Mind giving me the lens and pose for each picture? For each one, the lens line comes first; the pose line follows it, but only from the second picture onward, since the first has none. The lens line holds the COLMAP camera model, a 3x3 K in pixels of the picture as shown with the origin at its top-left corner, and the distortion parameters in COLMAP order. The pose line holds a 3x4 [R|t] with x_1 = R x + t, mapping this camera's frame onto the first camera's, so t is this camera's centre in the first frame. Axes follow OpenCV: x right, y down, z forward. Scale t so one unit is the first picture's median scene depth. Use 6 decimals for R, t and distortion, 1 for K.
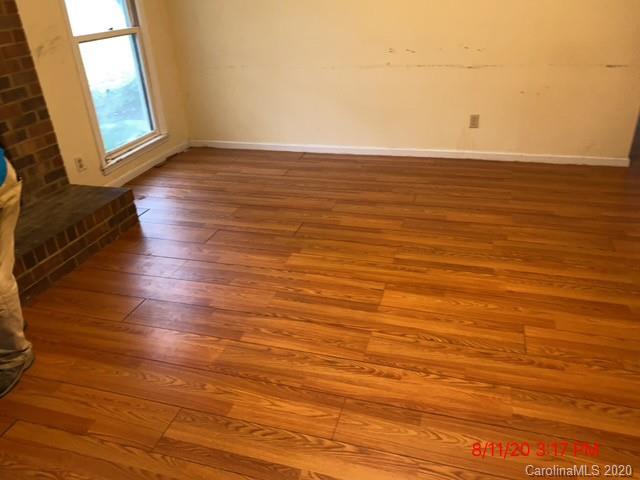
lens RADIAL K [[494.1, 0, 320.4], [0, 494.1, 229.0], [0, 0, 1]] dist [0.004249, 0.001122]
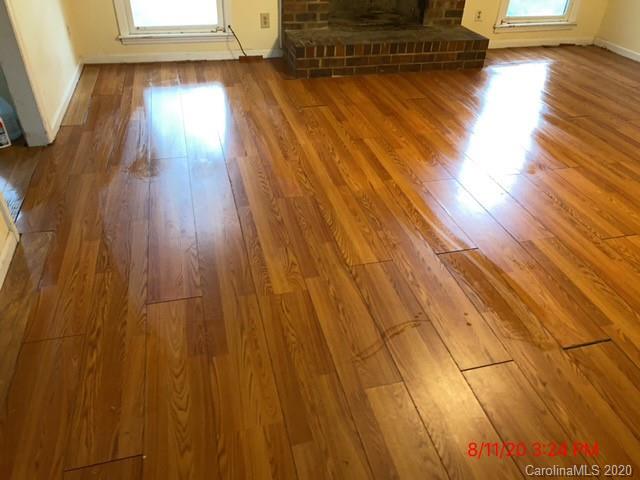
lens RADIAL K [[494.1, 0, 320.4], [0, 494.1, 229.0], [0, 0, 1]] dist [0.004249, 0.001122]
pose [[0.528064, 0.548009, -0.648718, 0.522018], [-0.439714, 0.829980, 0.343199, 0.084547], [0.726499, 0.104020, 0.679249, -0.152910]]
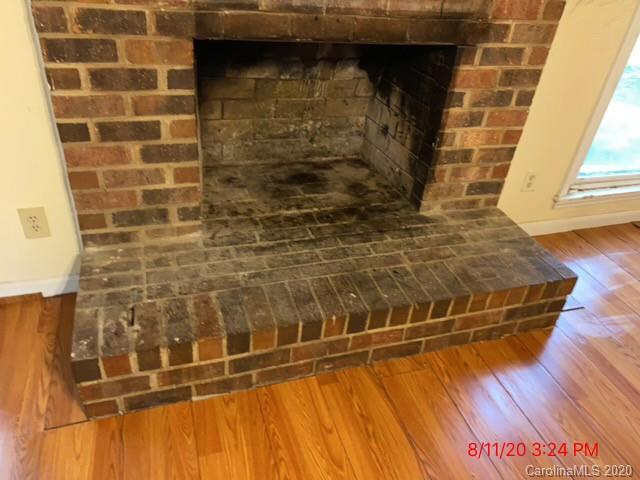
lens RADIAL K [[494.1, 0, 320.4], [0, 494.1, 229.0], [0, 0, 1]] dist [0.004249, 0.001122]
pose [[0.572262, 0.533204, -0.623065, -0.245289], [-0.475694, 0.834716, 0.277423, -0.150362], [0.668005, 0.137630, 0.731319, 0.420498]]
